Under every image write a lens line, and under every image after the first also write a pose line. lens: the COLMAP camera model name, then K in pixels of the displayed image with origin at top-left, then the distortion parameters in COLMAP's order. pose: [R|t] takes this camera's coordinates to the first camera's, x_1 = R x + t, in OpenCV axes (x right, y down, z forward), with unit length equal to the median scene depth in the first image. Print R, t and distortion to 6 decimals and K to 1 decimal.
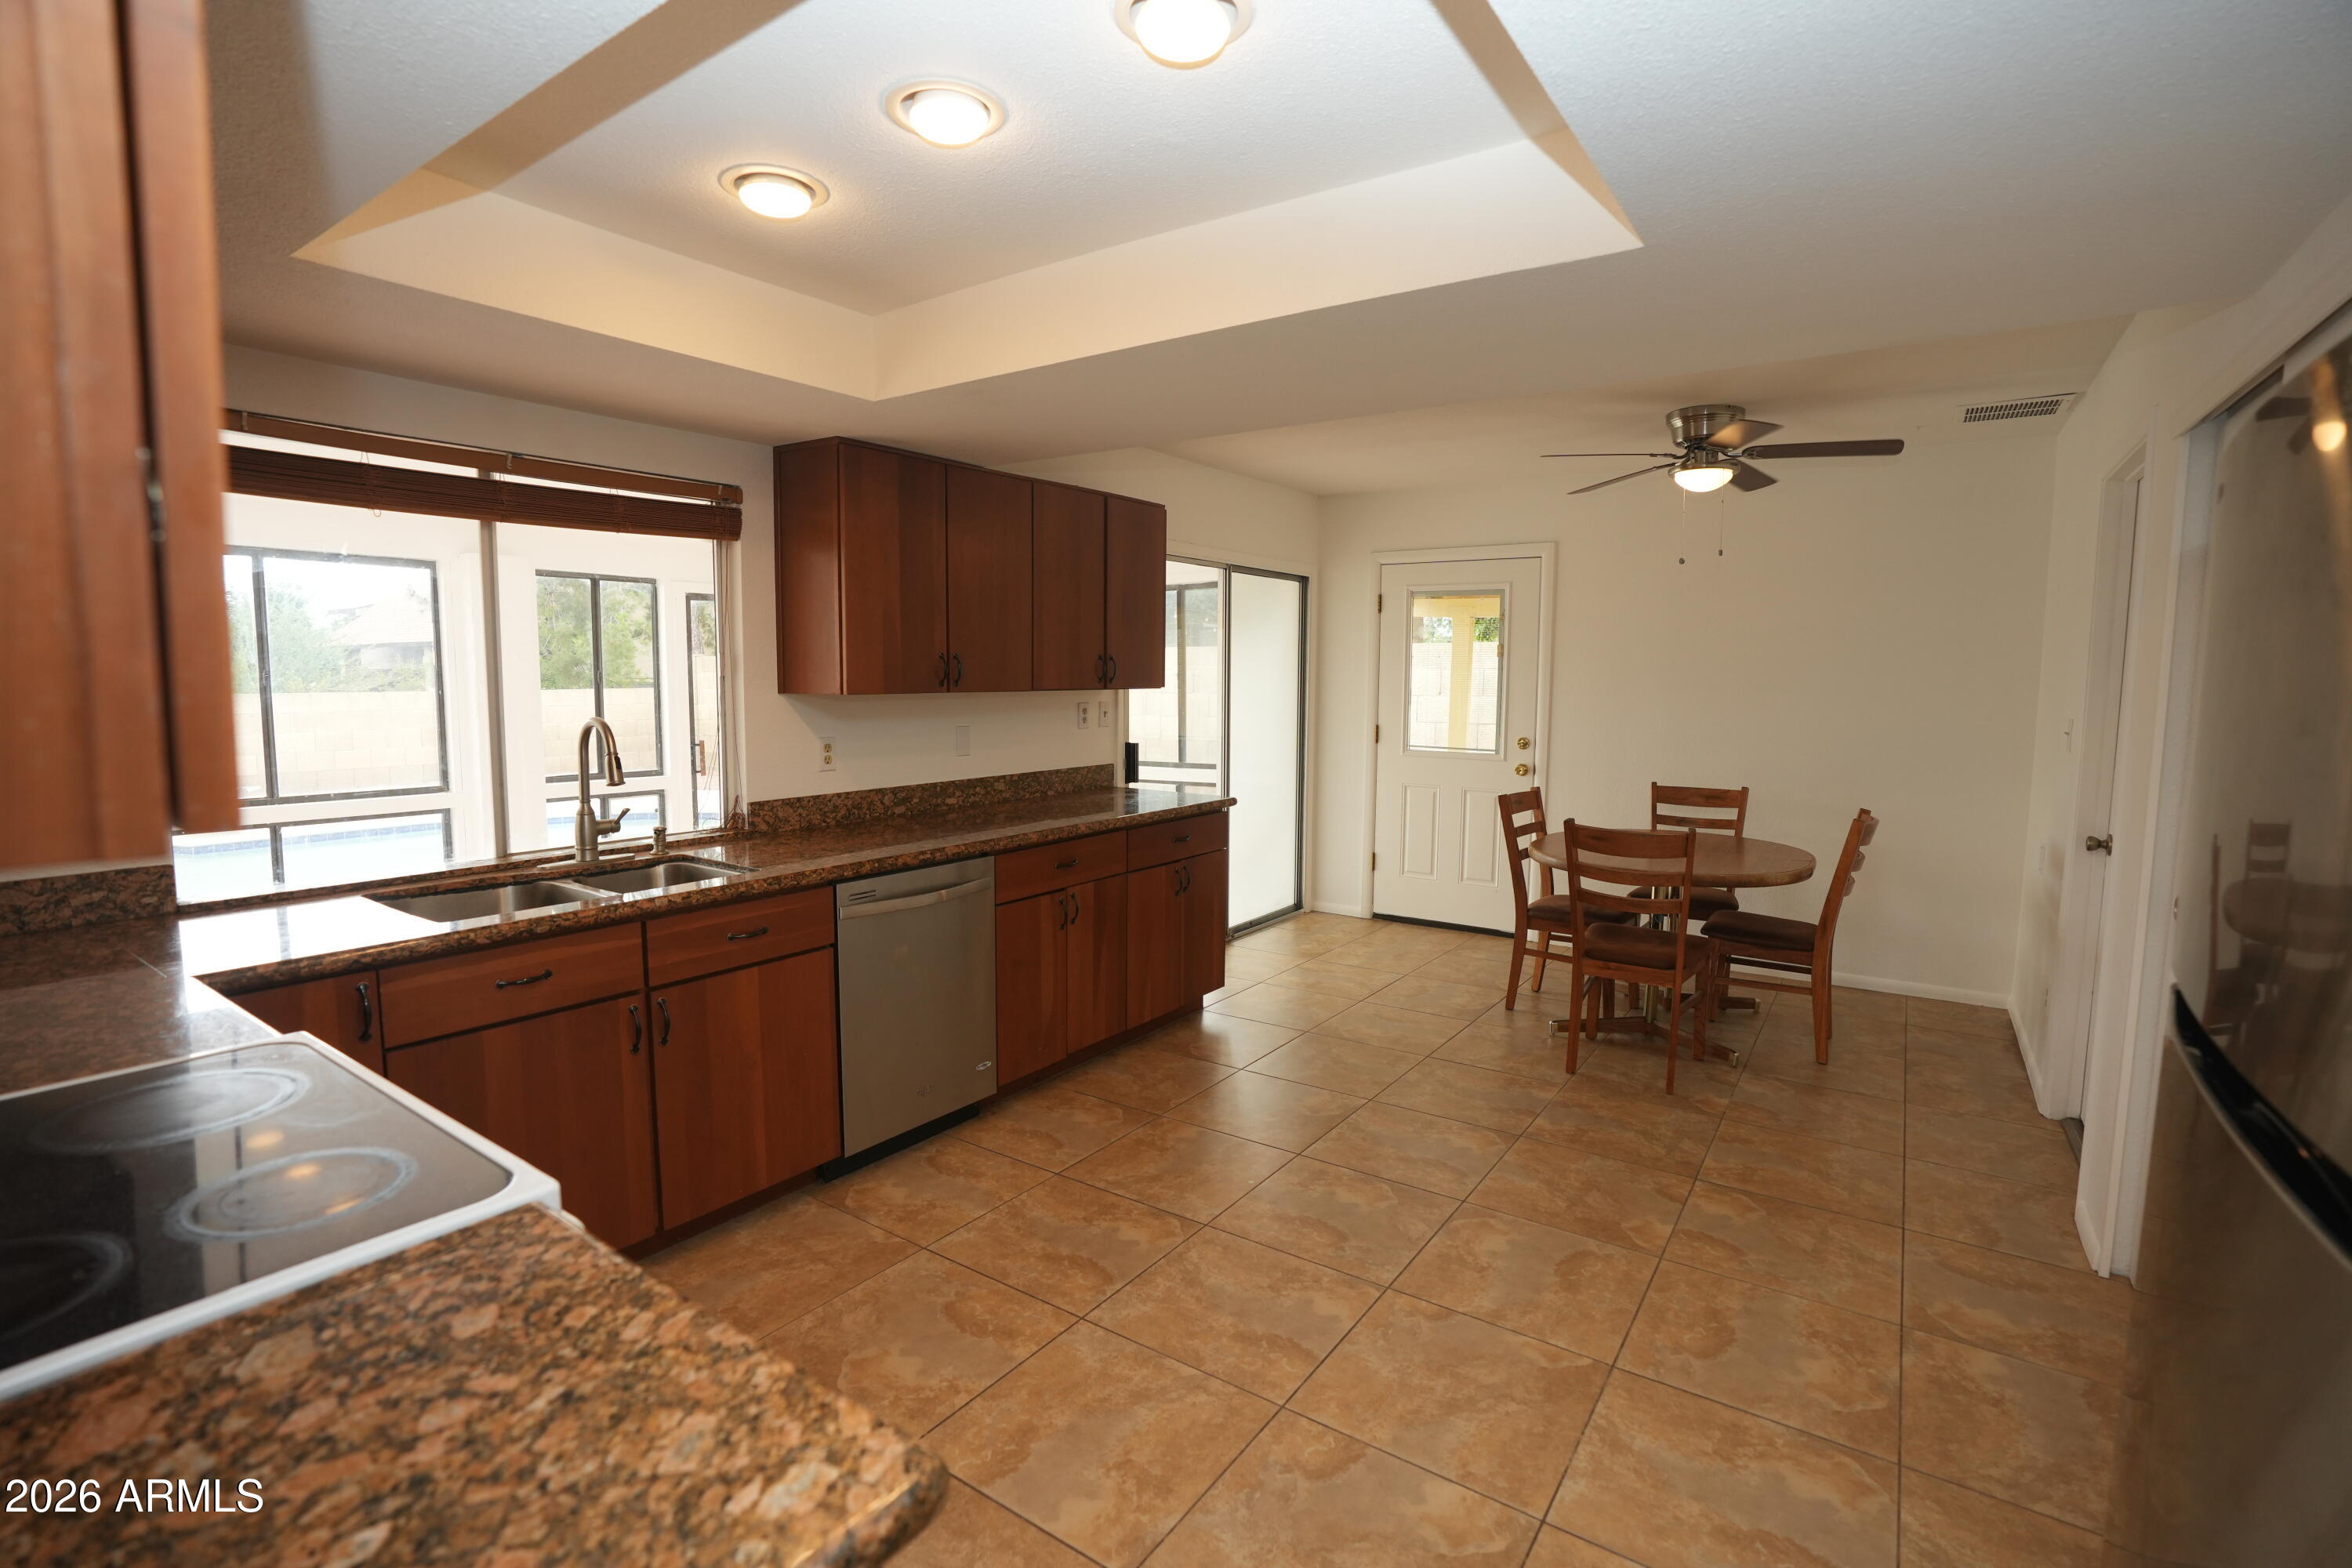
lens RADIAL K [[1077.0, 0, 1174.8], [0, 1077.0, 793.4], [0, 0, 1]] dist [-0.054529, 0.014959]
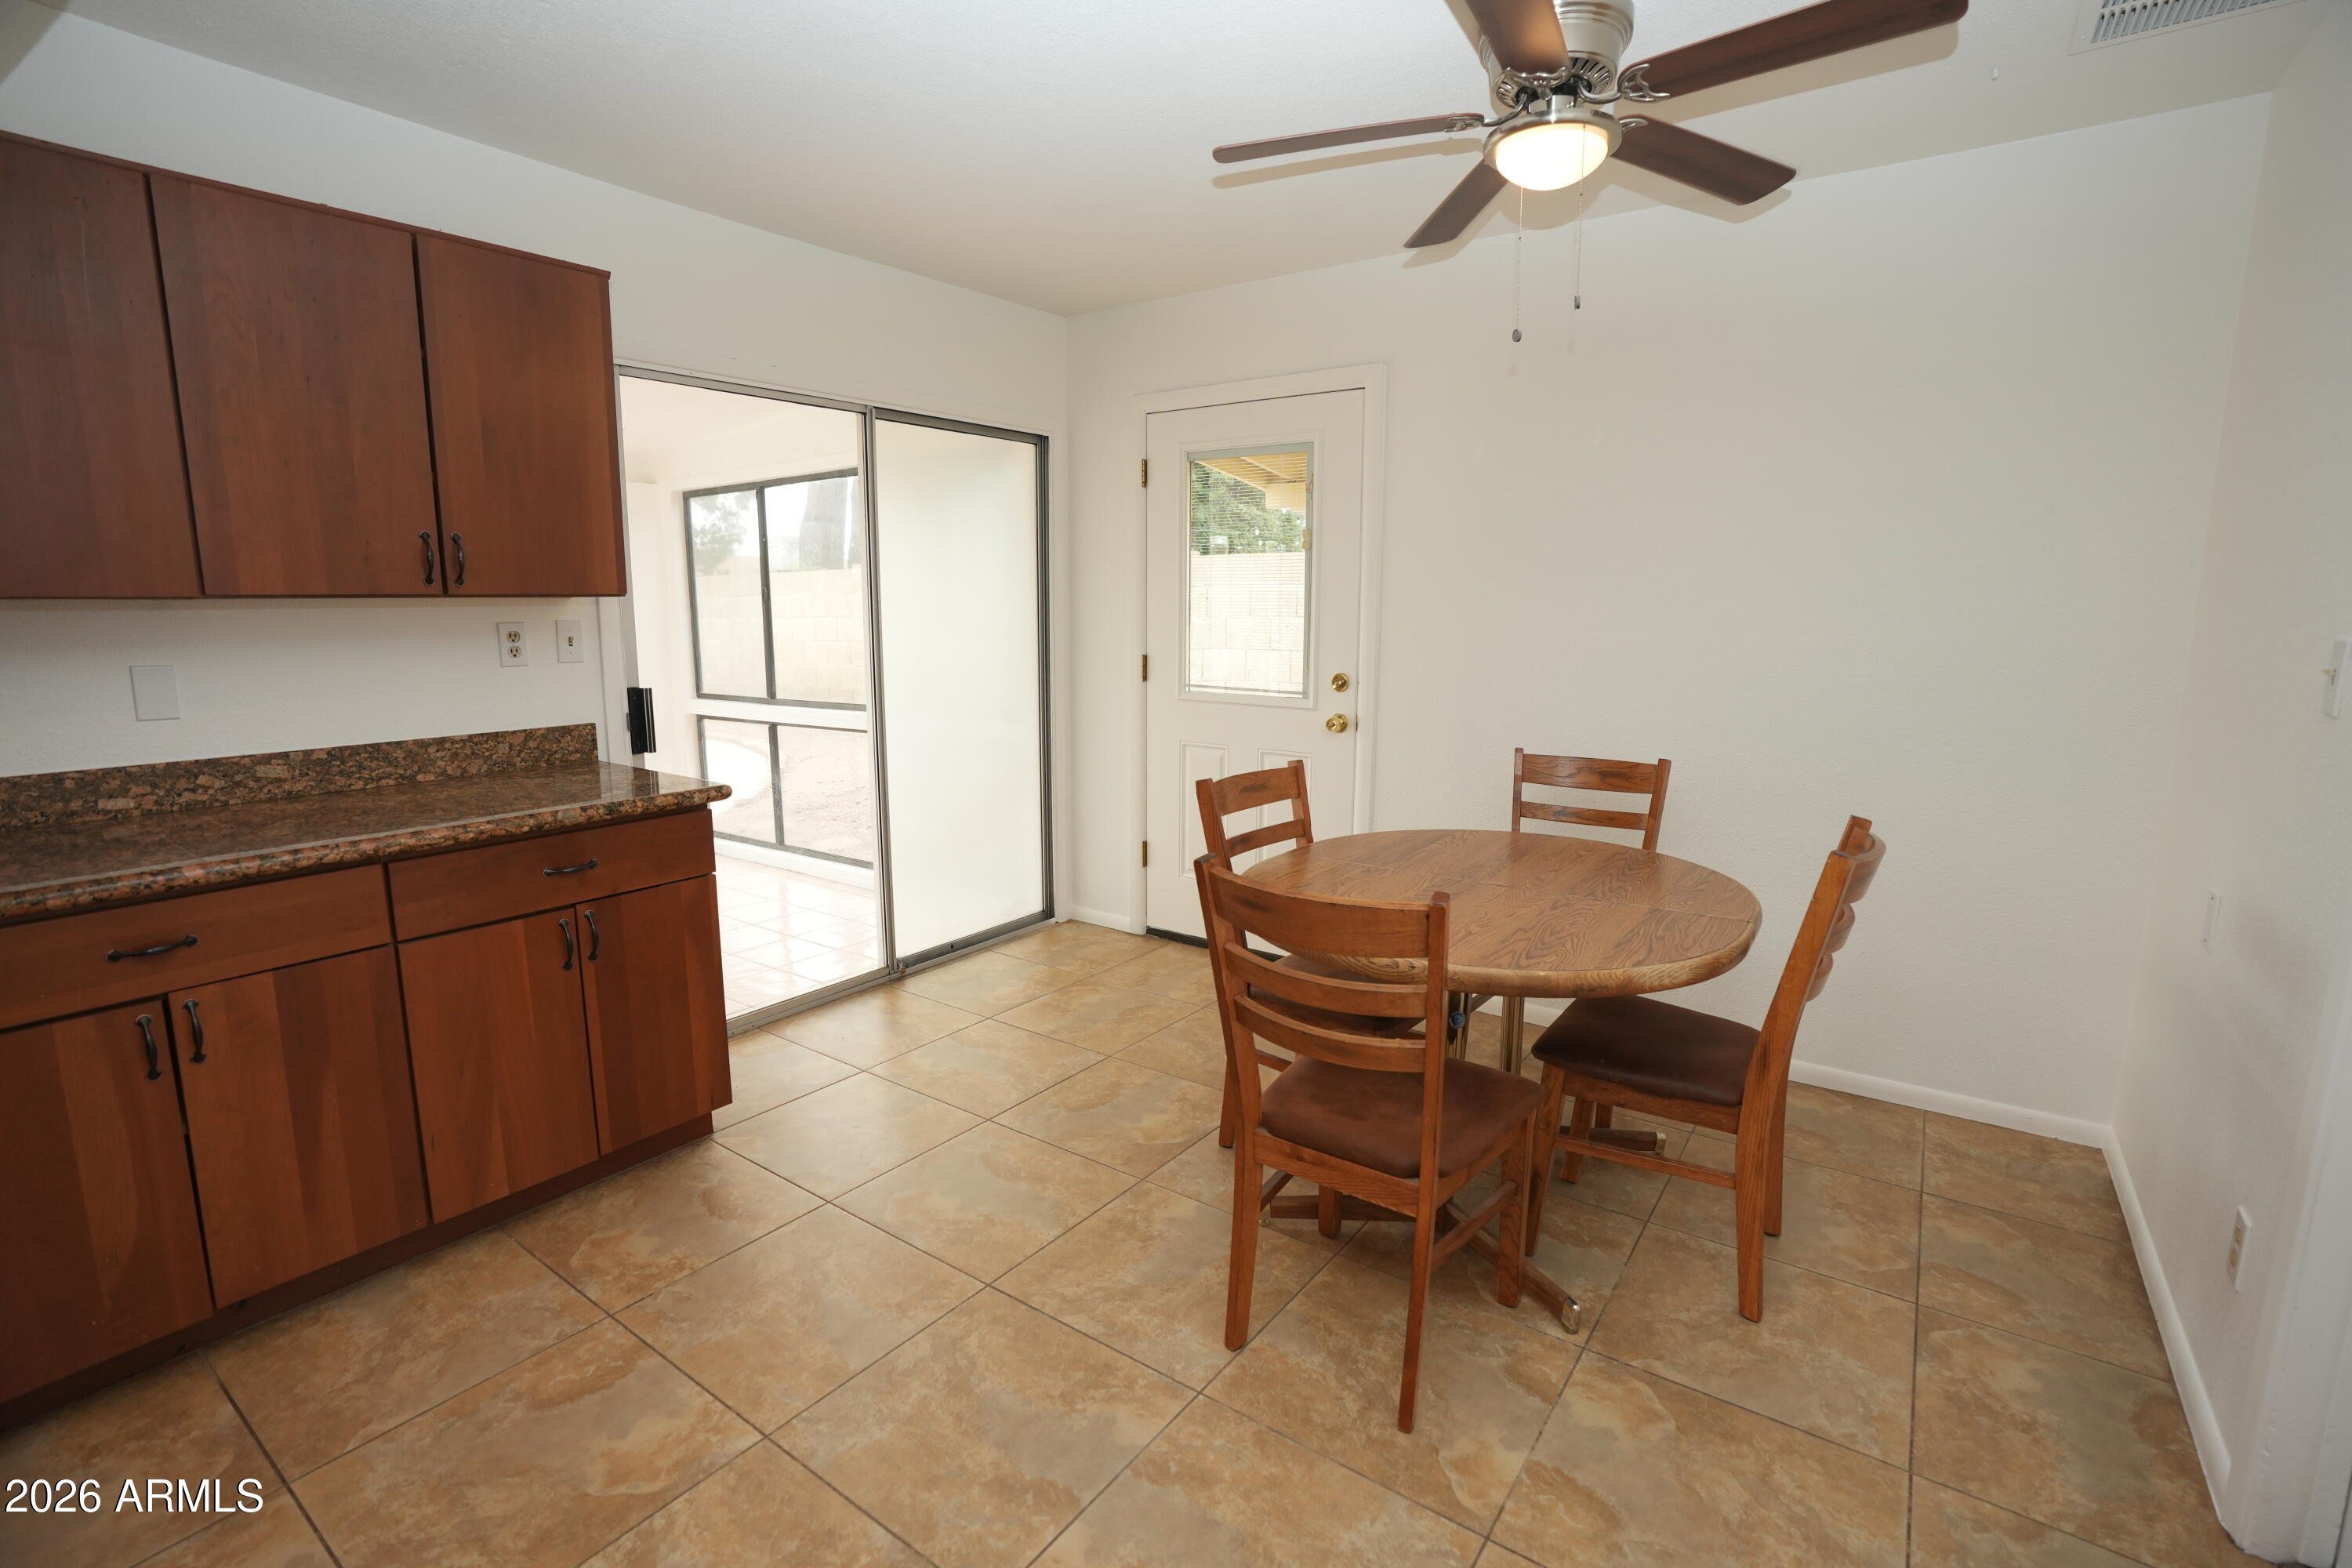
lens RADIAL K [[1077.0, 0, 1168.0], [0, 1077.0, 769.0], [0, 0, 1]] dist [-0.054529, 0.014959]
pose [[0.999633, 0.000005, -0.027088, 0.280259], [0.001199, 0.999012, 0.044424, -0.027548], [0.027062, -0.044440, 0.998645, 0.402656]]
